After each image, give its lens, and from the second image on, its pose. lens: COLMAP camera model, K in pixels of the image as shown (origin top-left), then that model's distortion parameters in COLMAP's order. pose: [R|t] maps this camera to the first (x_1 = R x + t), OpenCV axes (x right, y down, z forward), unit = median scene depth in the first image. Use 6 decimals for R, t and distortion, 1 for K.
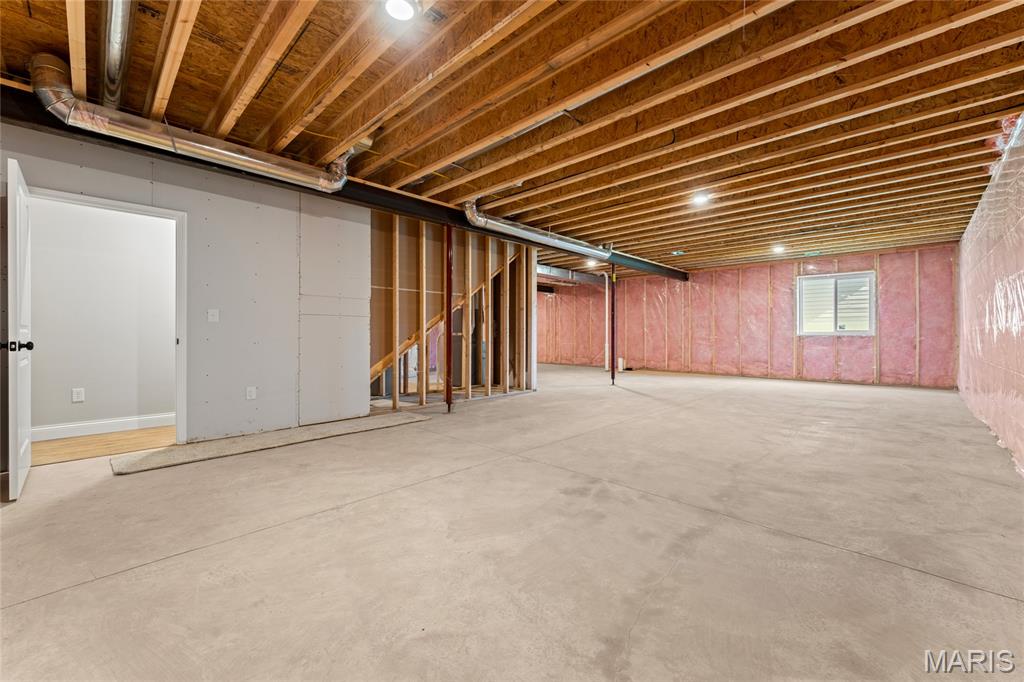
lens RADIAL K [[417.7, 0, 511.3], [0, 417.7, 332.6], [0, 0, 1]] dist [0.001074, -0.003188]
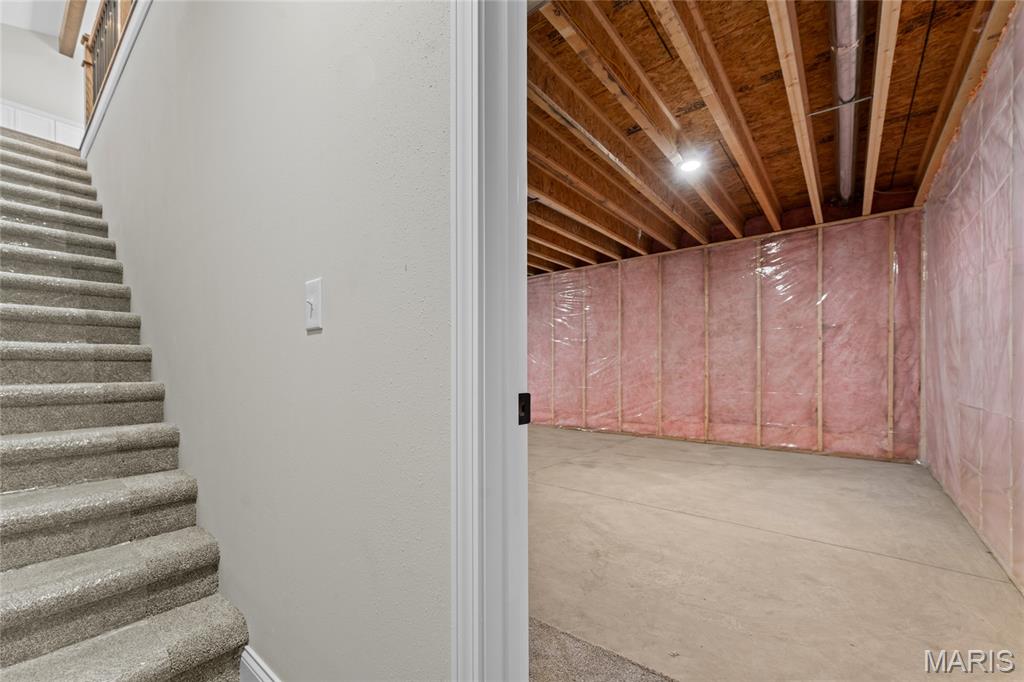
lens RADIAL K [[417.7, 0, 515.0], [0, 417.7, 369.6], [0, 0, 1]] dist [0.001074, -0.003188]
pose [[-0.109103, -0.004104, 0.994022, -1.408605], [-0.000816, 0.999992, 0.004039, 0.002761], [-0.994030, -0.000371, -0.109105, 1.448949]]
